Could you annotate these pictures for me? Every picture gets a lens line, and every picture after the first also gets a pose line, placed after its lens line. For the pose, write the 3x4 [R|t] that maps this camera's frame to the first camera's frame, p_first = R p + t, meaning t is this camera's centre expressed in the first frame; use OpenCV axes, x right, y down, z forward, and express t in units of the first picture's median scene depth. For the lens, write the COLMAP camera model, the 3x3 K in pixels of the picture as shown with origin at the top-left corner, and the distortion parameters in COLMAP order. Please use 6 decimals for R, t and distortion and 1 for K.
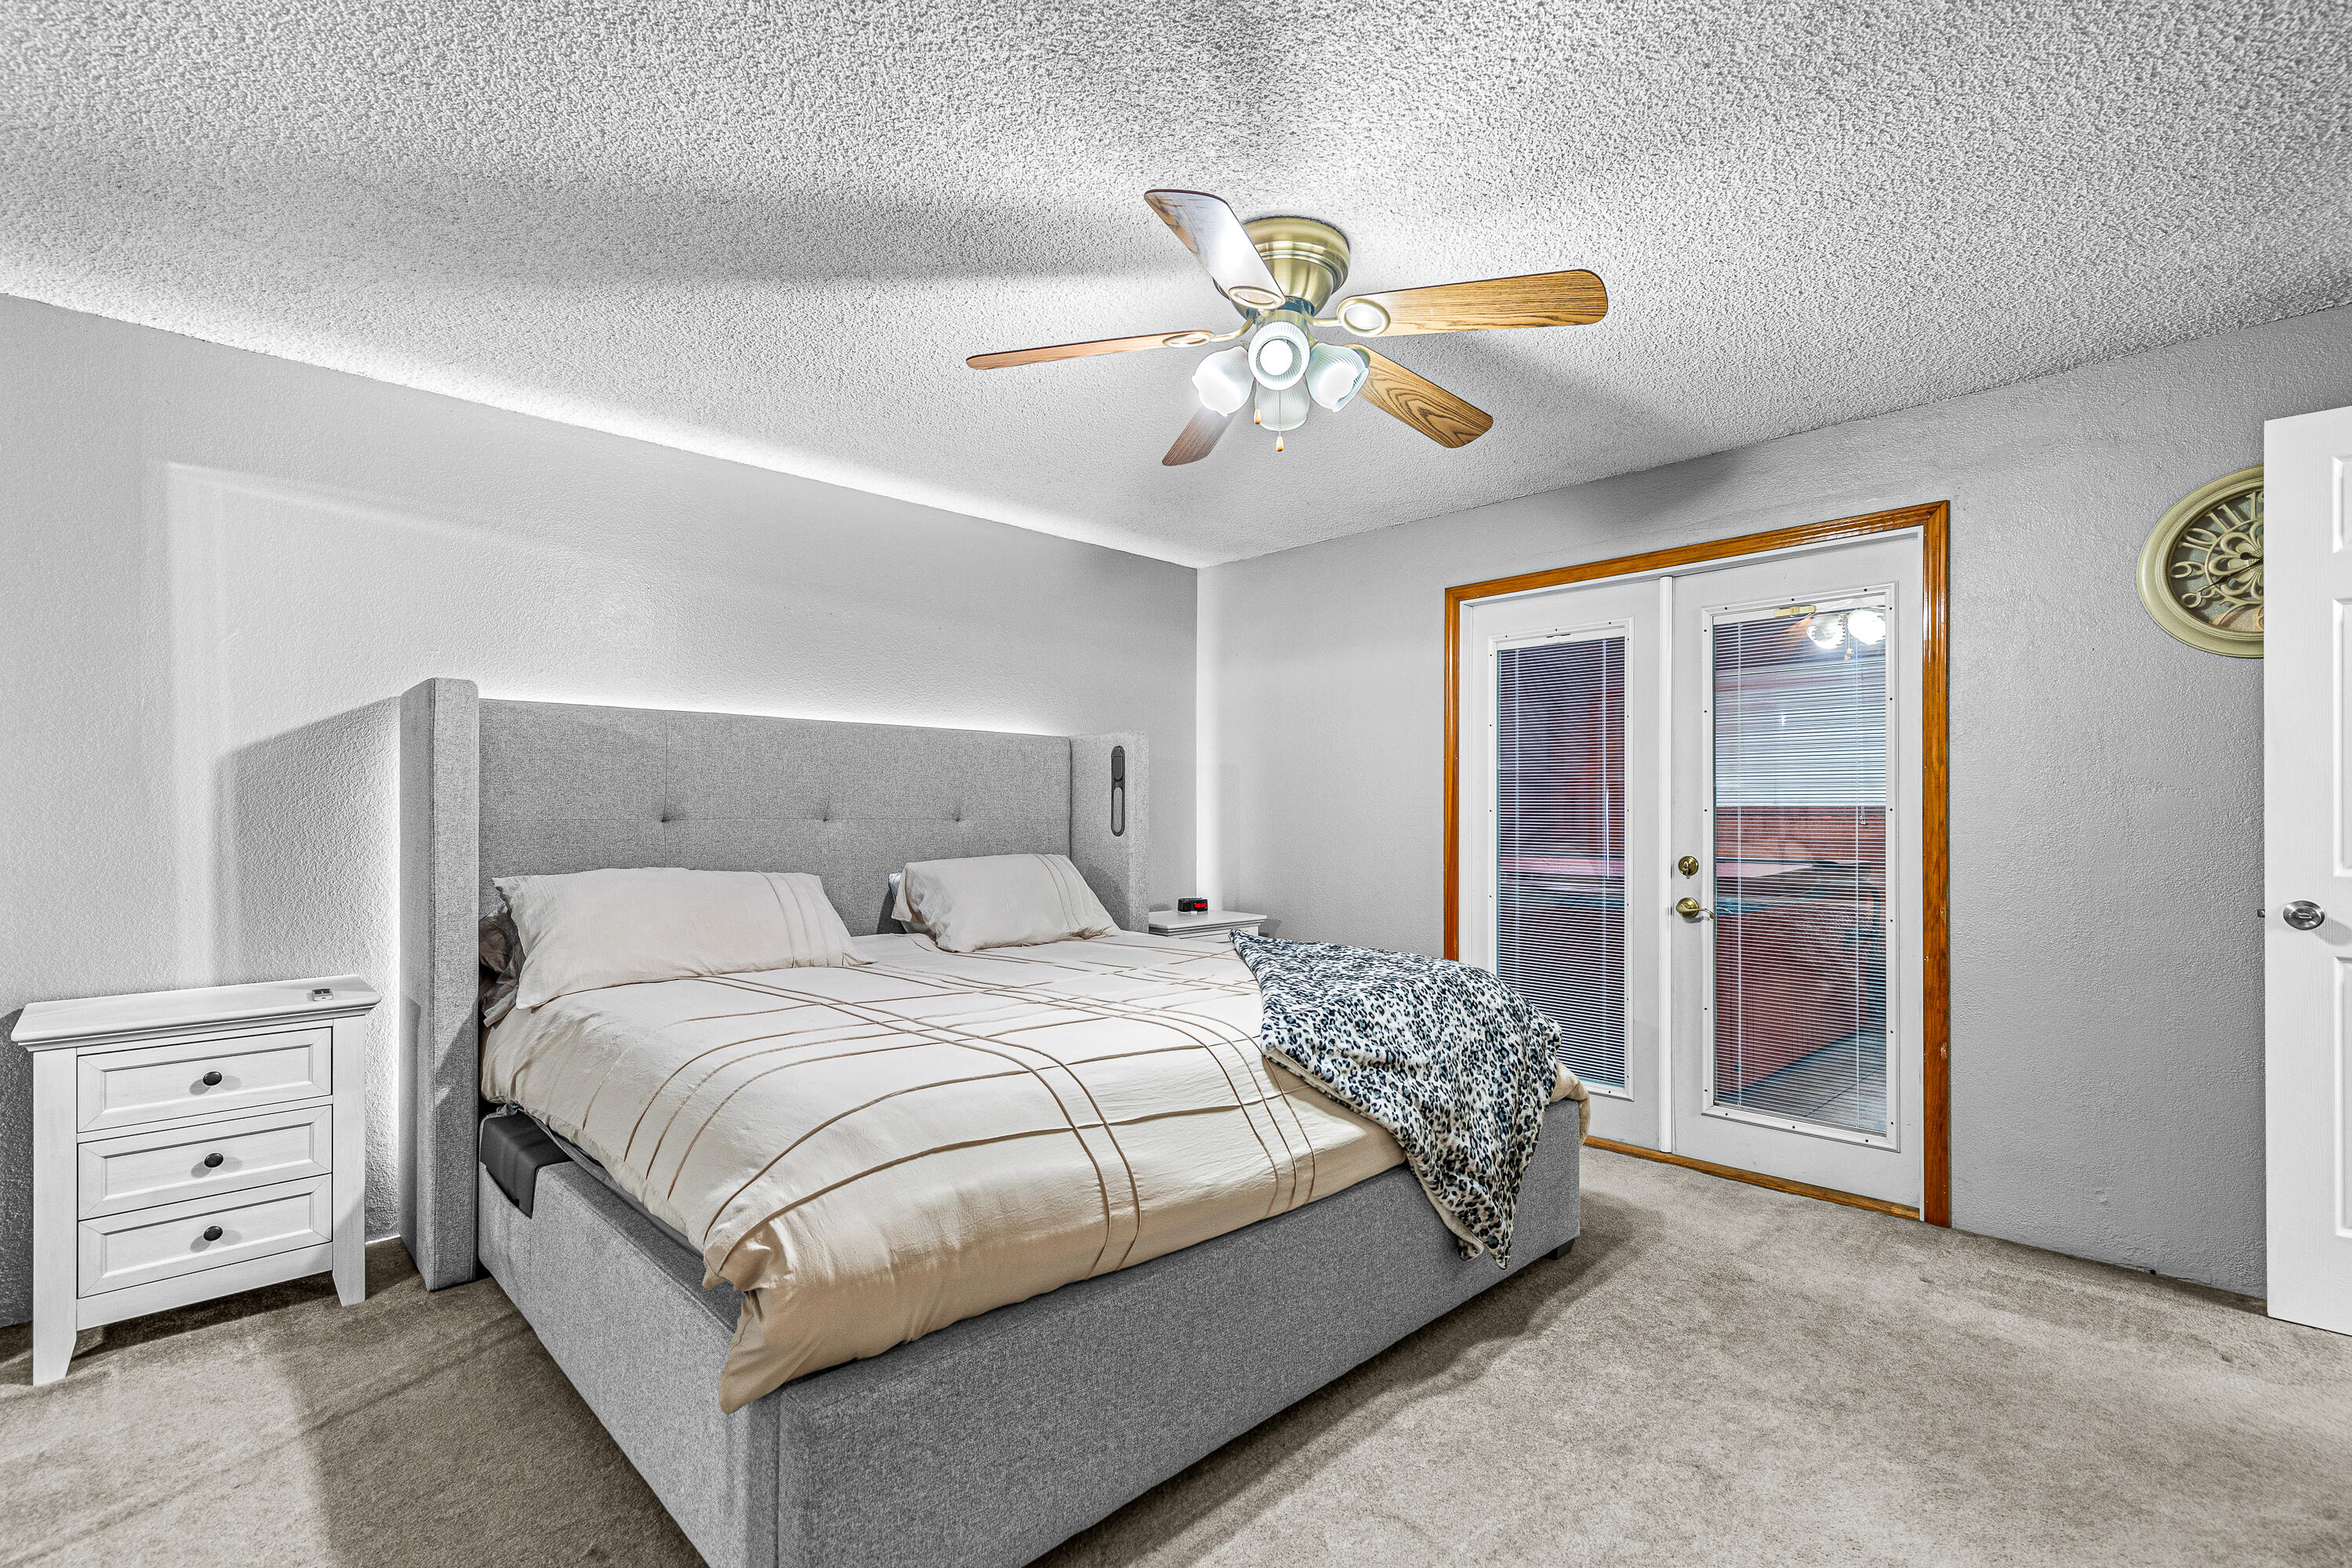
lens RADIAL K [[1068.7, 0, 1180.0], [0, 1068.7, 808.6], [0, 0, 1]] dist [0.011329, -0.001235]
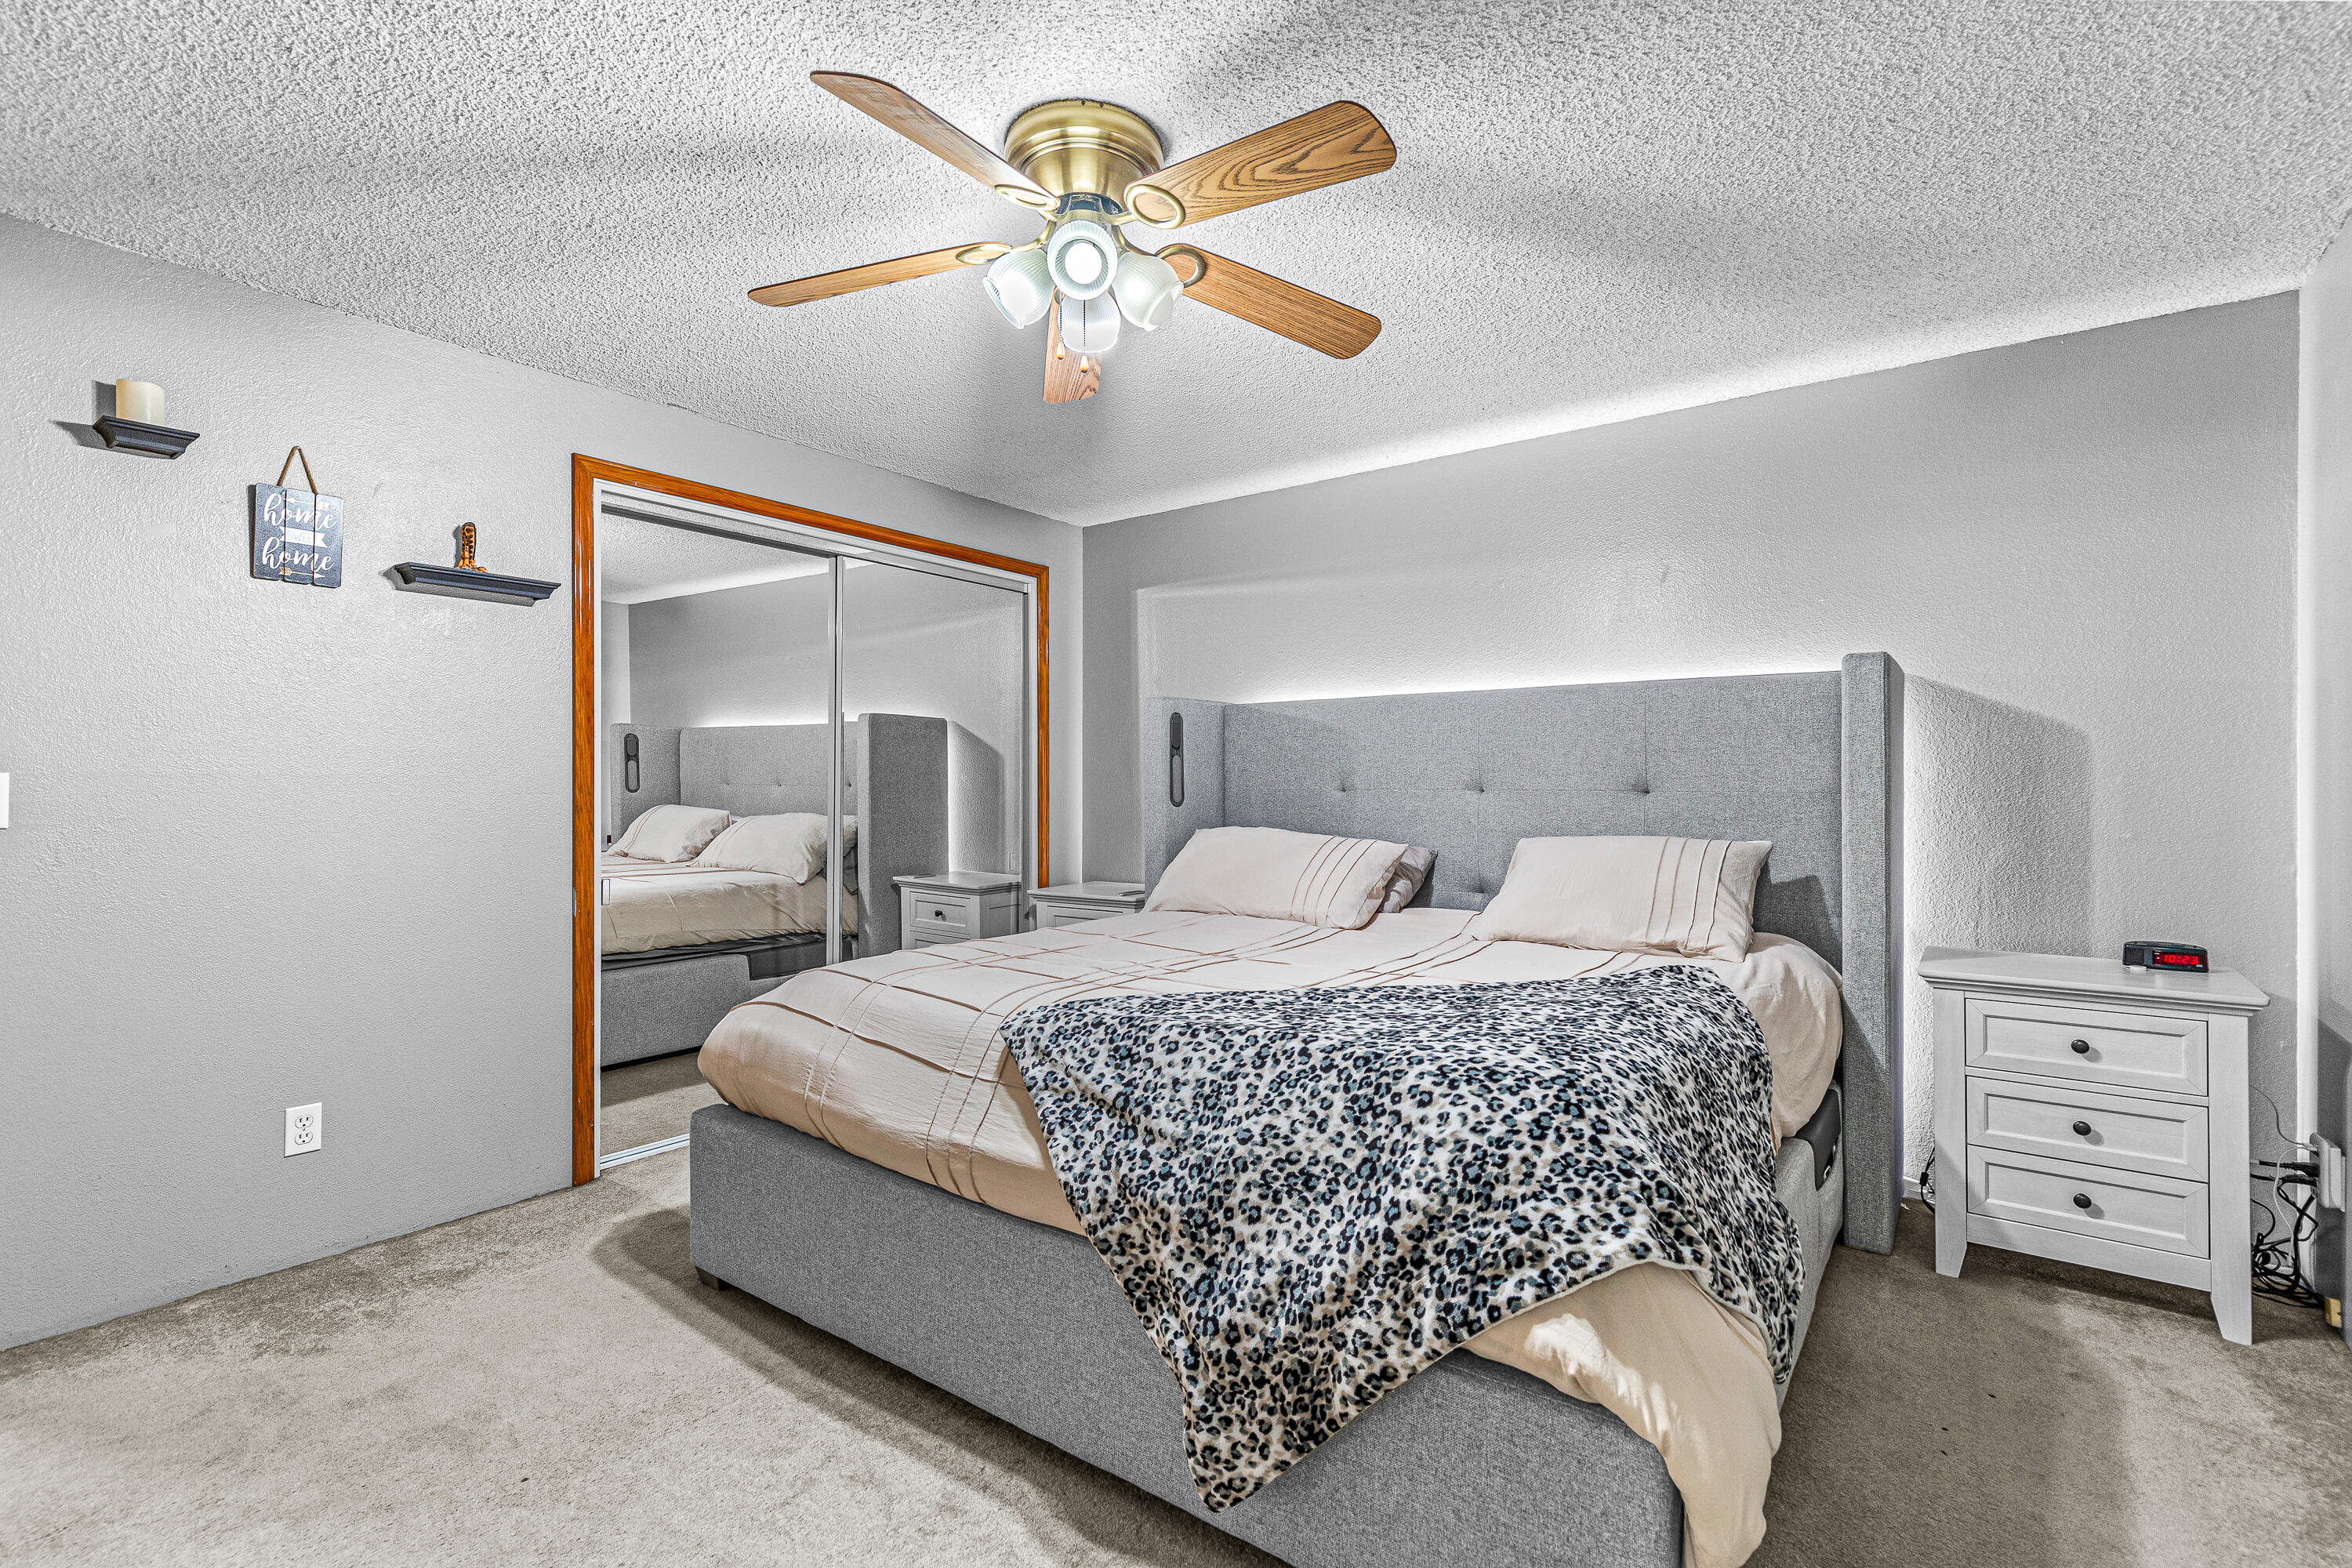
lens RADIAL K [[1068.7, 0, 1181.5], [0, 1068.7, 784.8], [0, 0, 1]] dist [0.011329, -0.001235]
pose [[0.155135, -0.003478, -0.987887, 0.997177], [0.007274, 0.999971, -0.002378, 0.007737], [0.987867, -0.006817, 0.155155, 0.961557]]
